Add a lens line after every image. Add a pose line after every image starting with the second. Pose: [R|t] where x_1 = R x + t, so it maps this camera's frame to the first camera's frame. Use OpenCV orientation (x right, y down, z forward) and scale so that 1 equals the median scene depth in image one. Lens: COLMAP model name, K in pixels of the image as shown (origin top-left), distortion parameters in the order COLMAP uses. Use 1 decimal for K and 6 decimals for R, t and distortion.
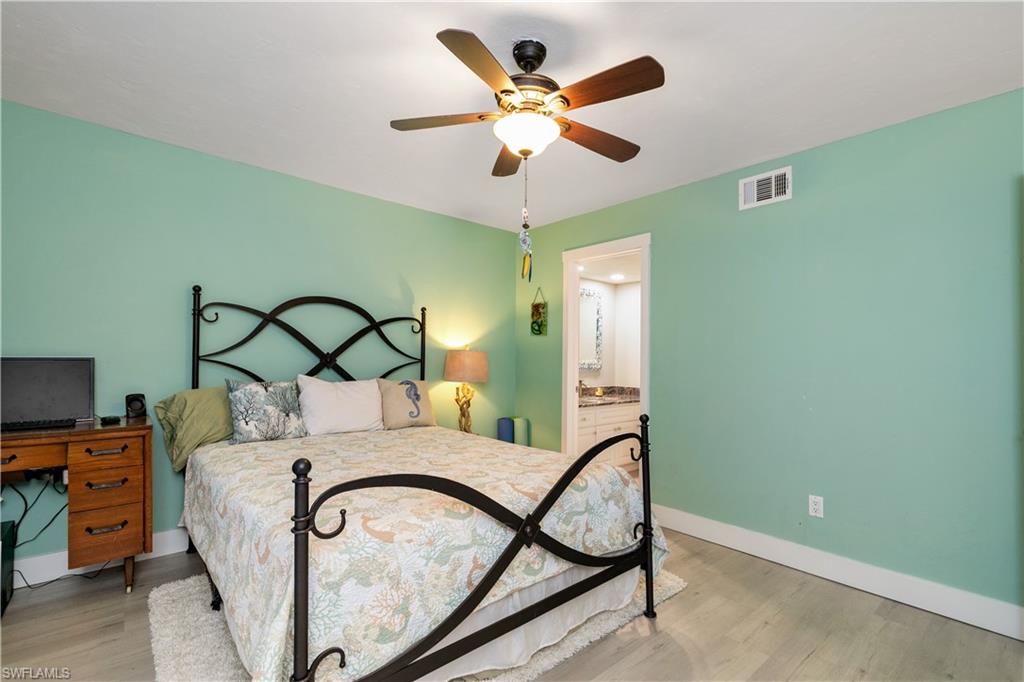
lens RADIAL K [[469.0, 0, 505.5], [0, 469.0, 350.6], [0, 0, 1]] dist [0.009030, -0.003335]
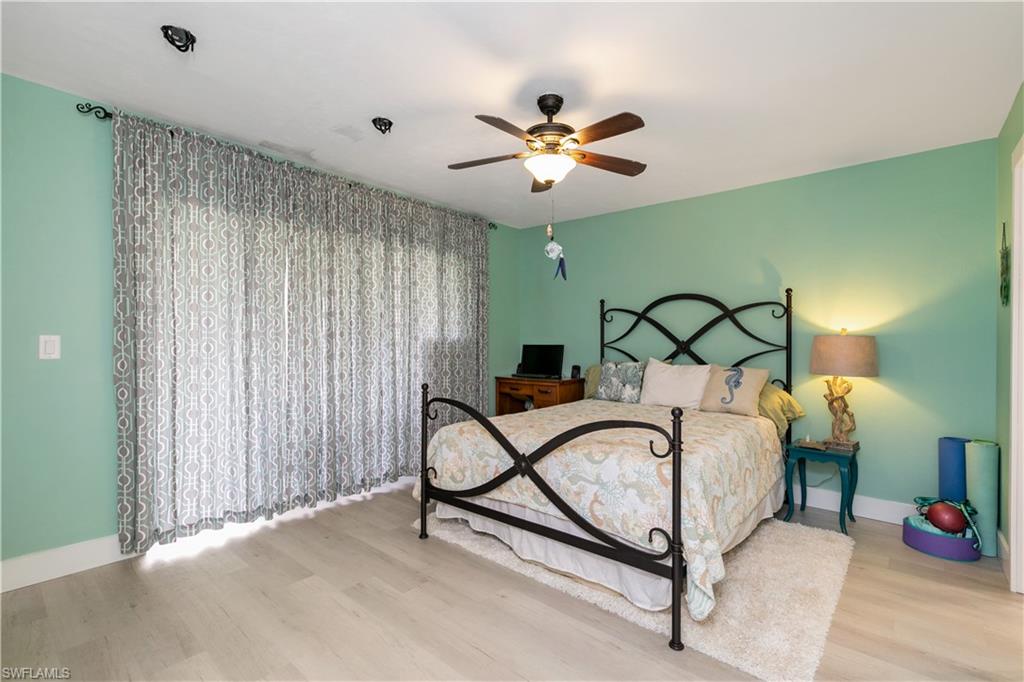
lens RADIAL K [[469.0, 0, 505.0], [0, 469.0, 343.2], [0, 0, 1]] dist [0.009030, -0.003335]
pose [[0.133357, -0.008620, -0.991031, 0.784616], [0.010011, 0.999923, -0.007350, 0.016536], [0.991017, -0.008941, 0.133433, 0.418269]]
